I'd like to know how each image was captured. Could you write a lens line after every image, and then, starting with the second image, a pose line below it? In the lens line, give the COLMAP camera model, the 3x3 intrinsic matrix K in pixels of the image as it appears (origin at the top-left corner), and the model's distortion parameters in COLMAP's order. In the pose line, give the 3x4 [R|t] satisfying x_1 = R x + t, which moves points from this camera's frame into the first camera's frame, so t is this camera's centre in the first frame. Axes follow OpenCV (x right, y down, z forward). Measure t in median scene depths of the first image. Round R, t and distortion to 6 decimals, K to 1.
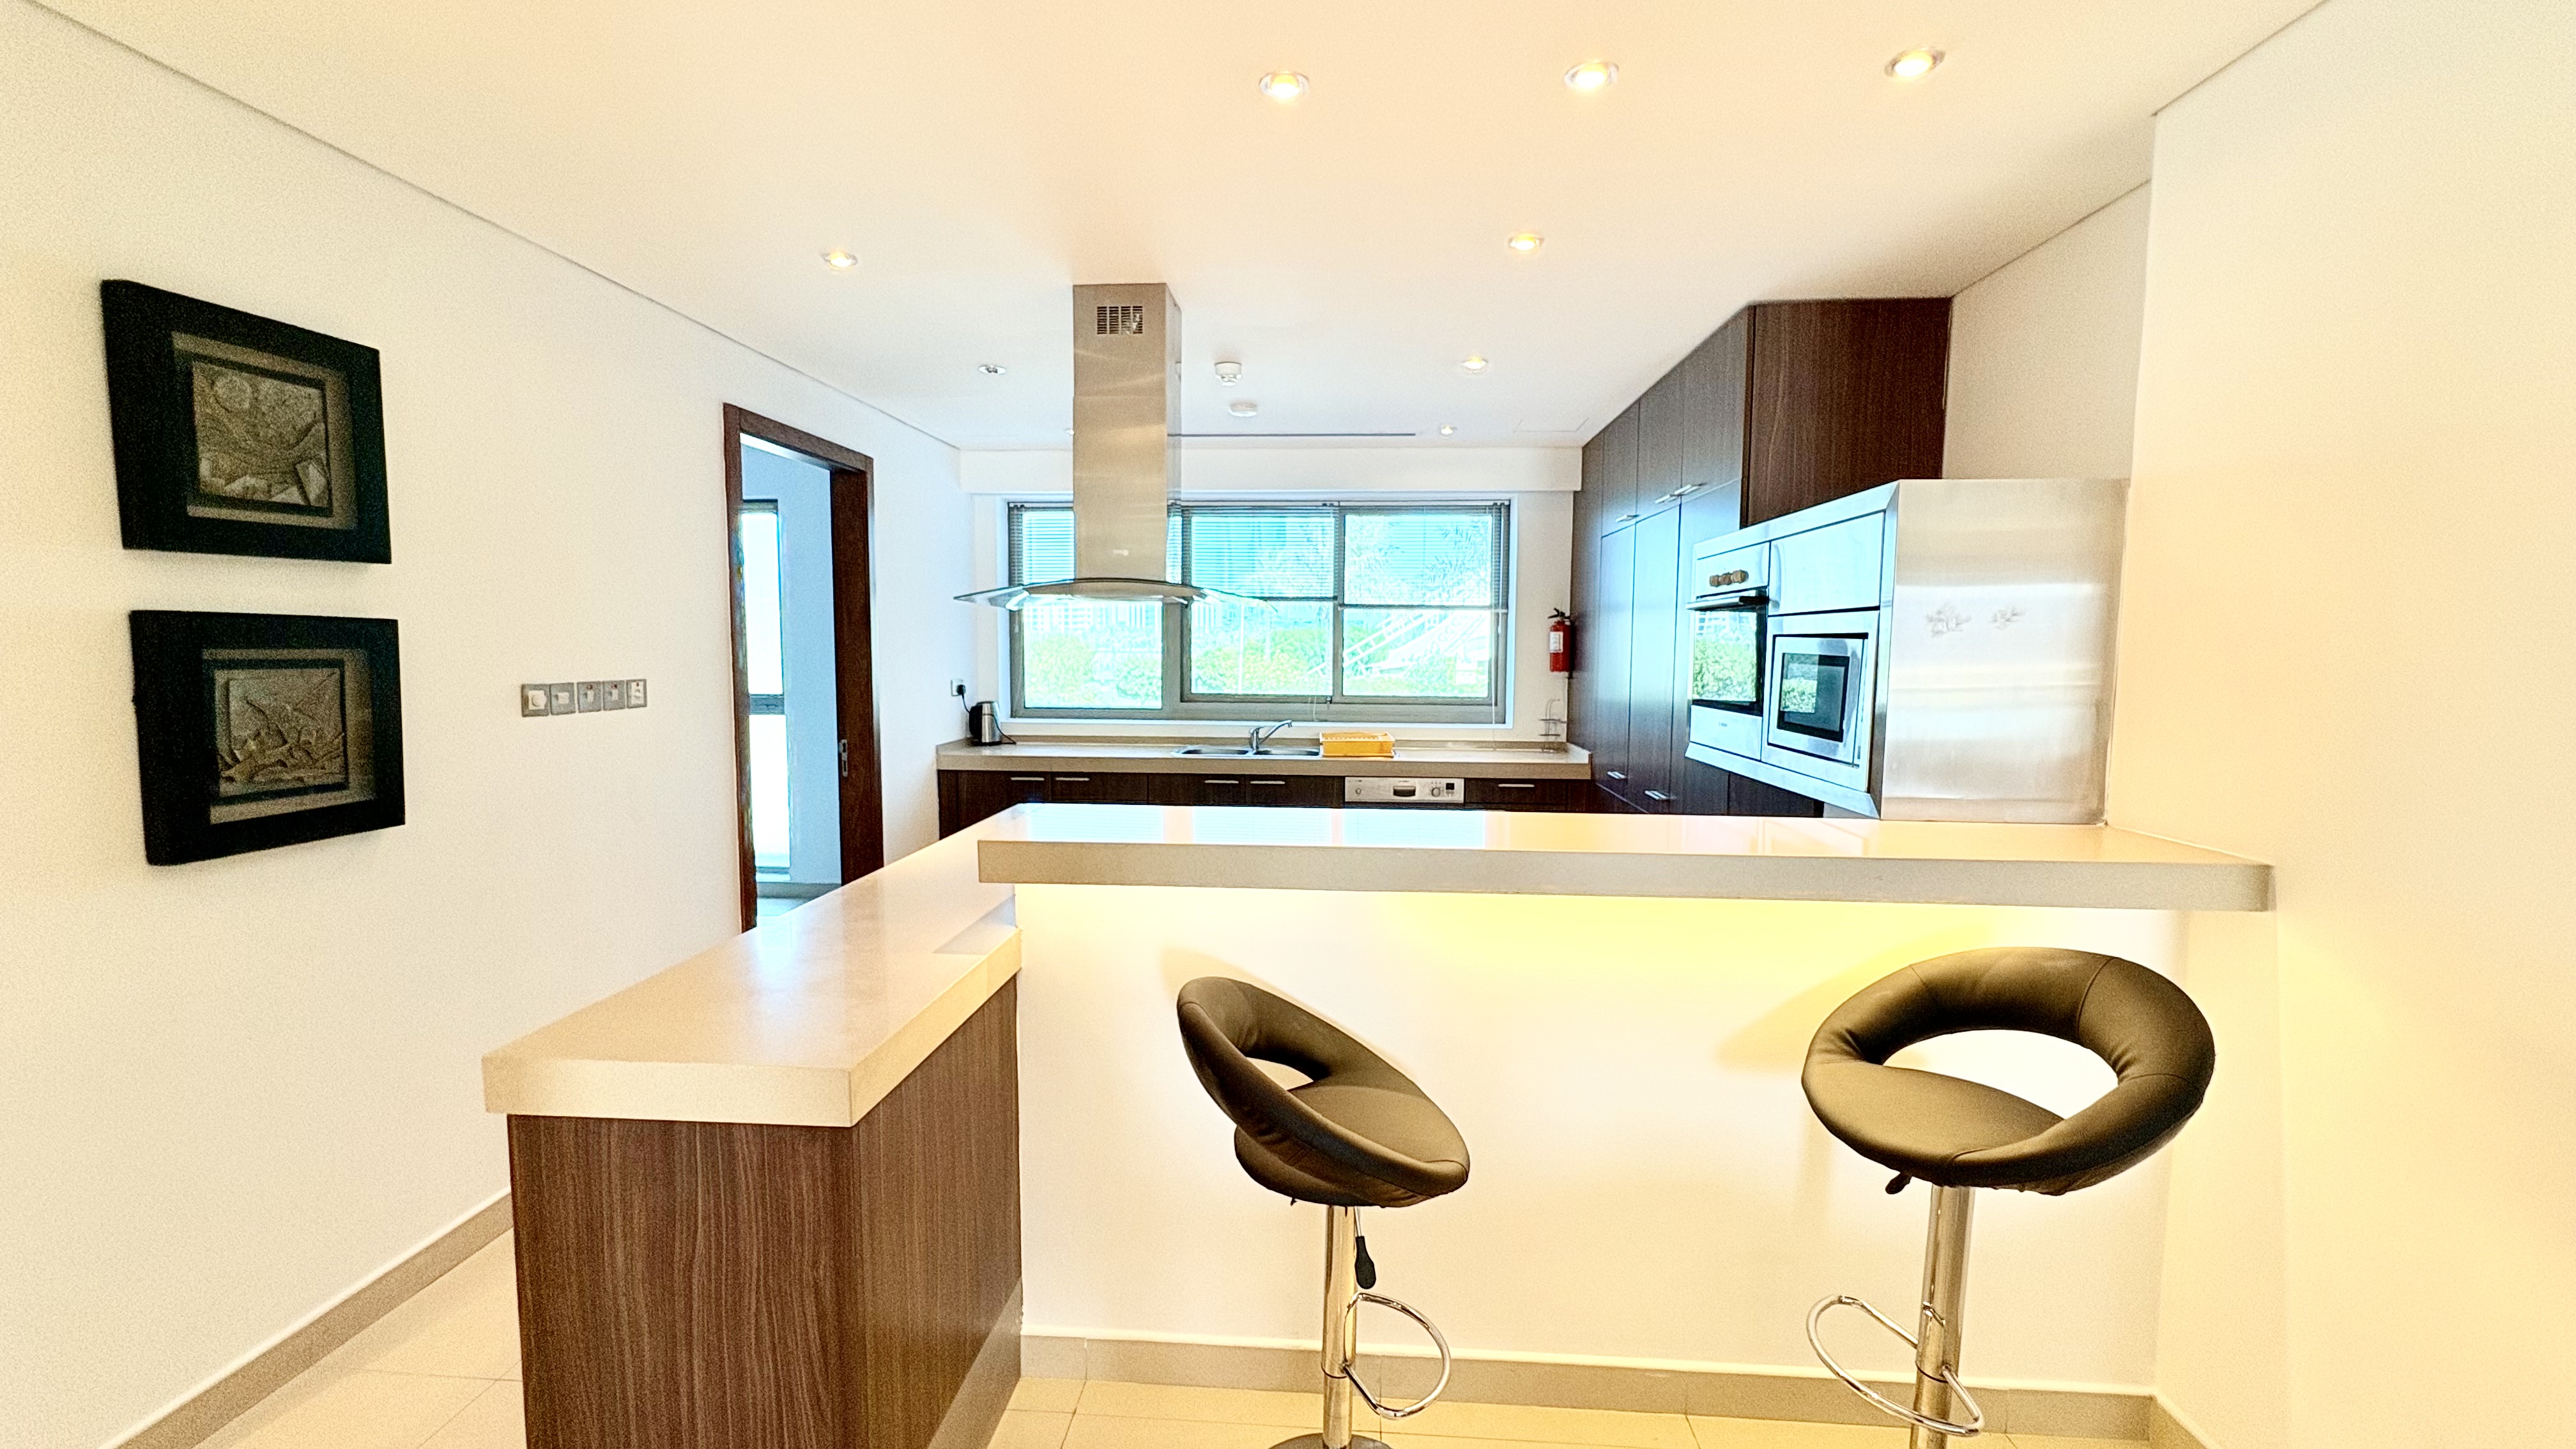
lens RADIAL K [[1033.0, 0, 1291.2], [0, 1033.0, 724.7], [0, 0, 1]] dist [-0.000576, -0.000050]
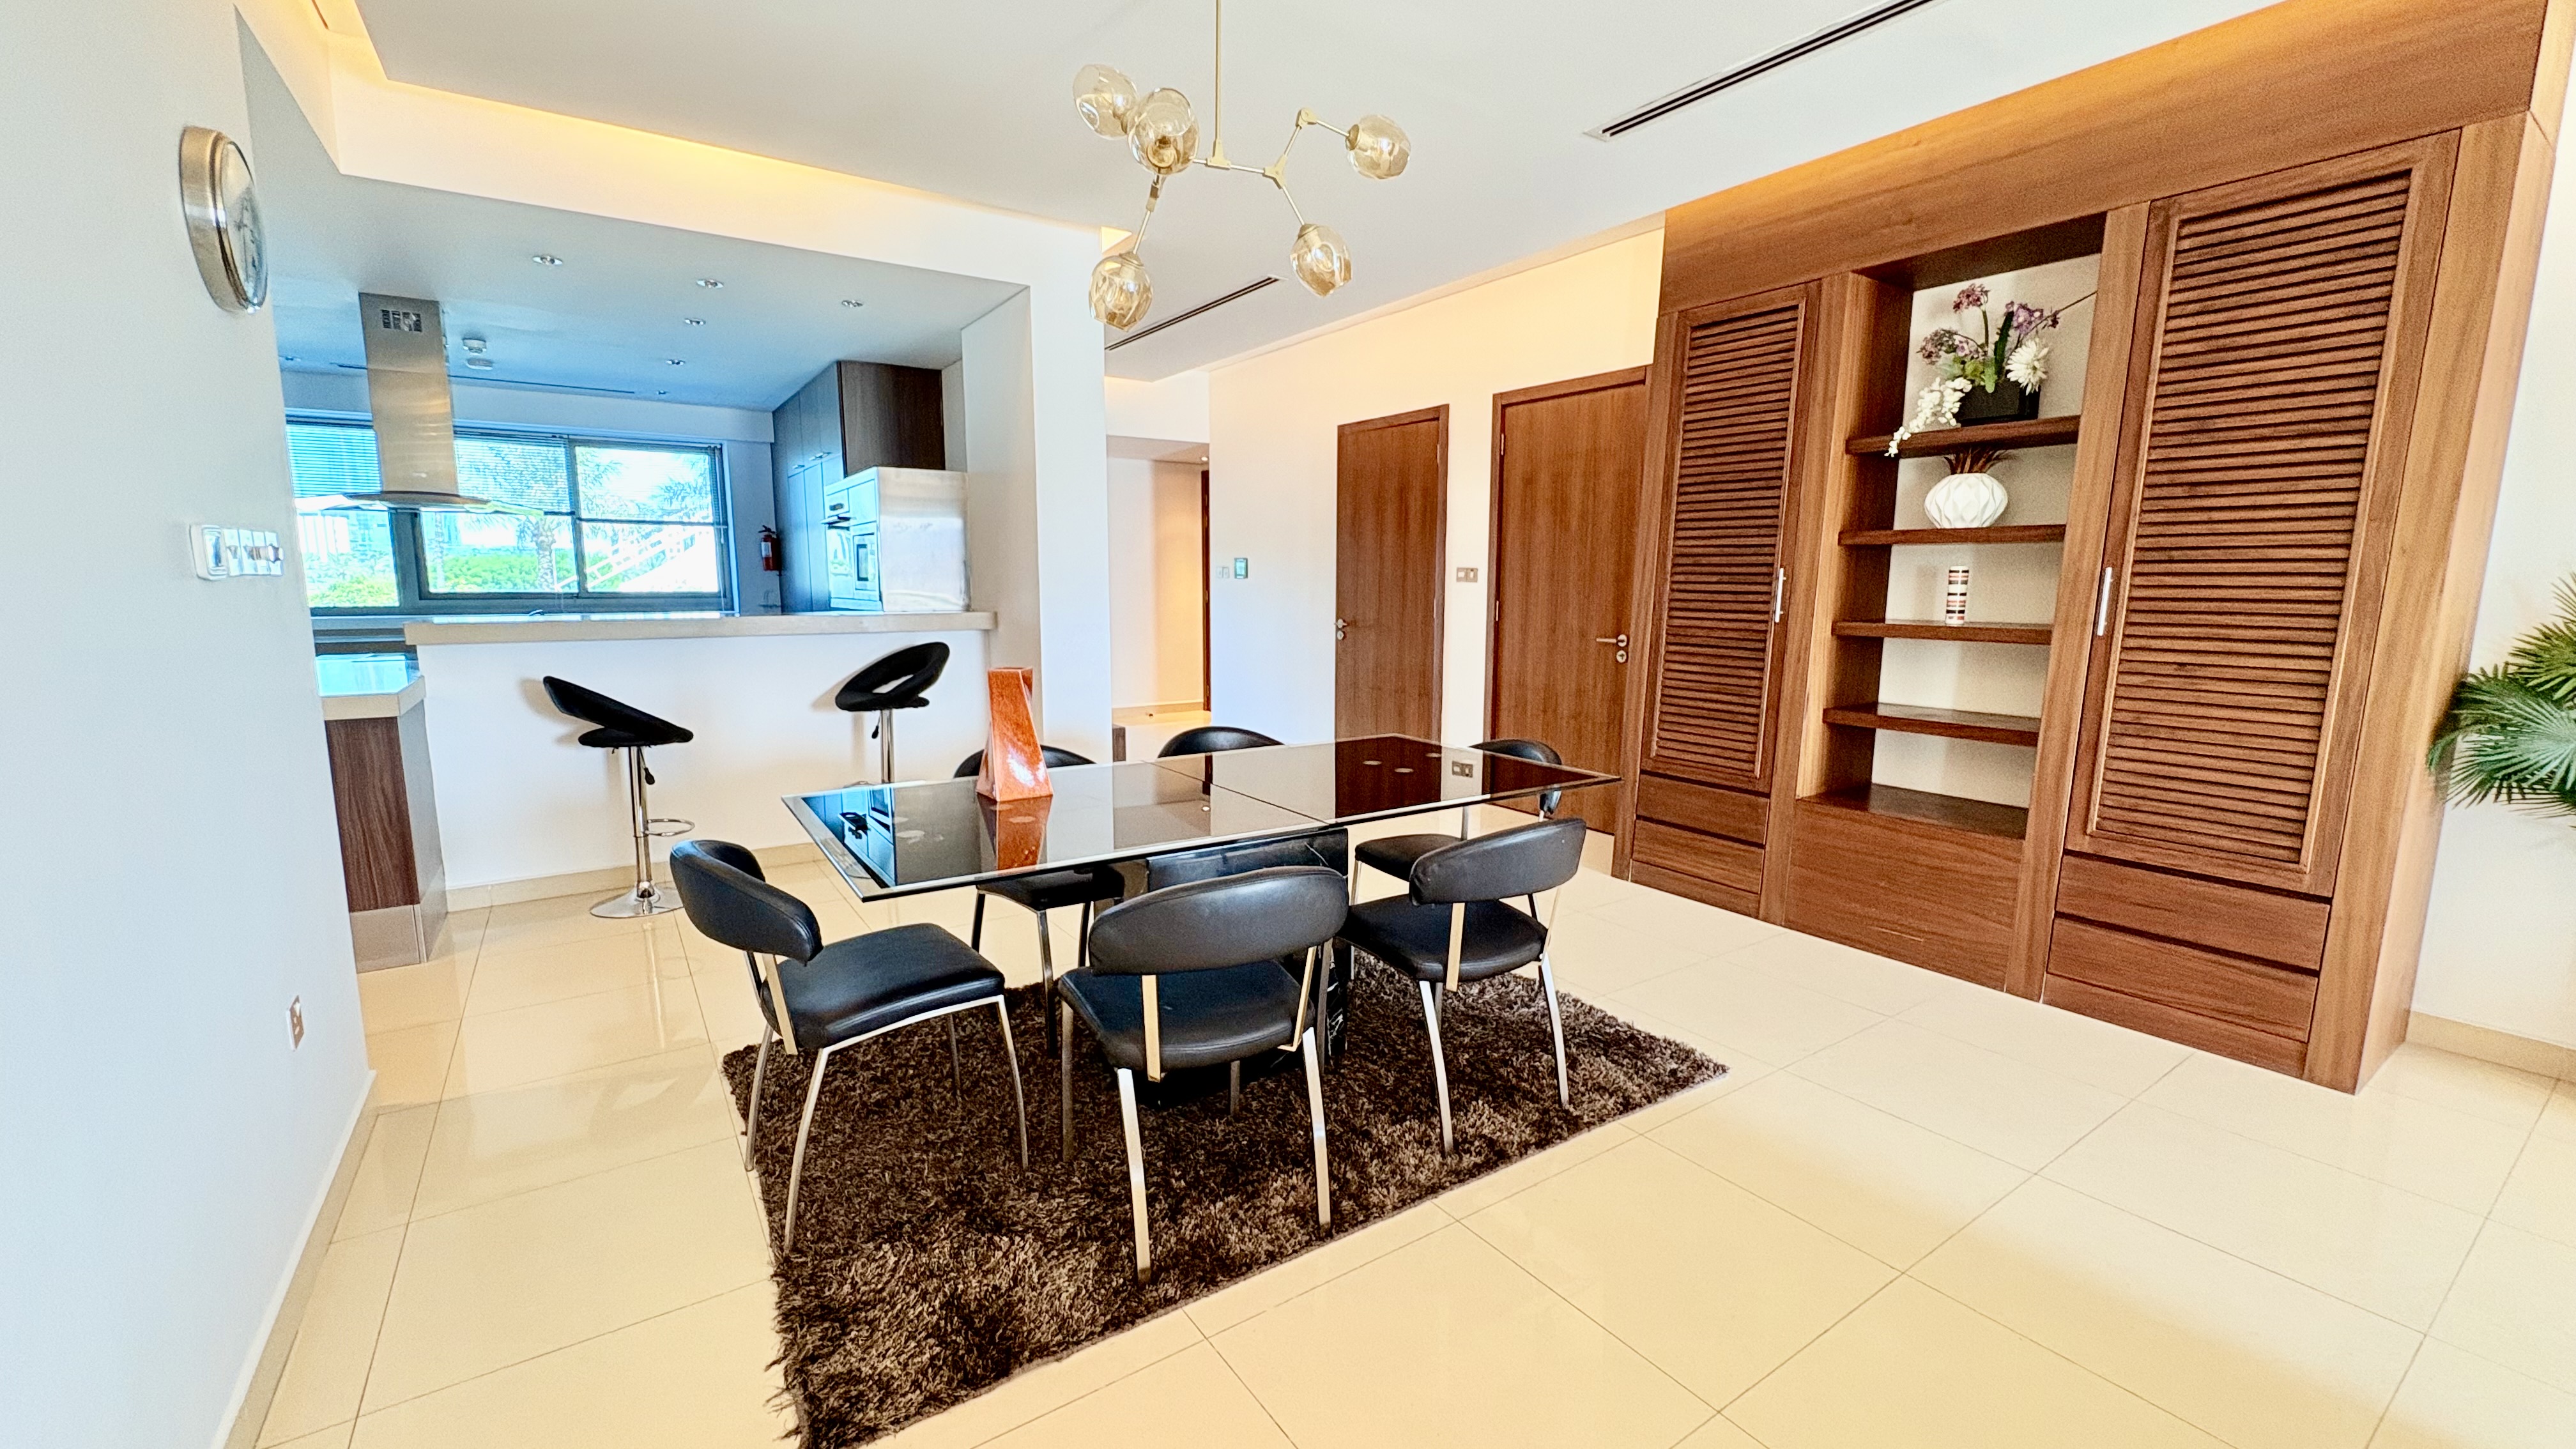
lens RADIAL K [[1033.0, 0, 1289.9], [0, 1033.0, 727.0], [0, 0, 1]] dist [-0.000576, -0.000050]
pose [[0.786448, -0.091035, 0.610911, -0.064770], [0.050031, 0.995218, 0.083897, 0.077147], [-0.615627, -0.035416, 0.787241, -0.554788]]
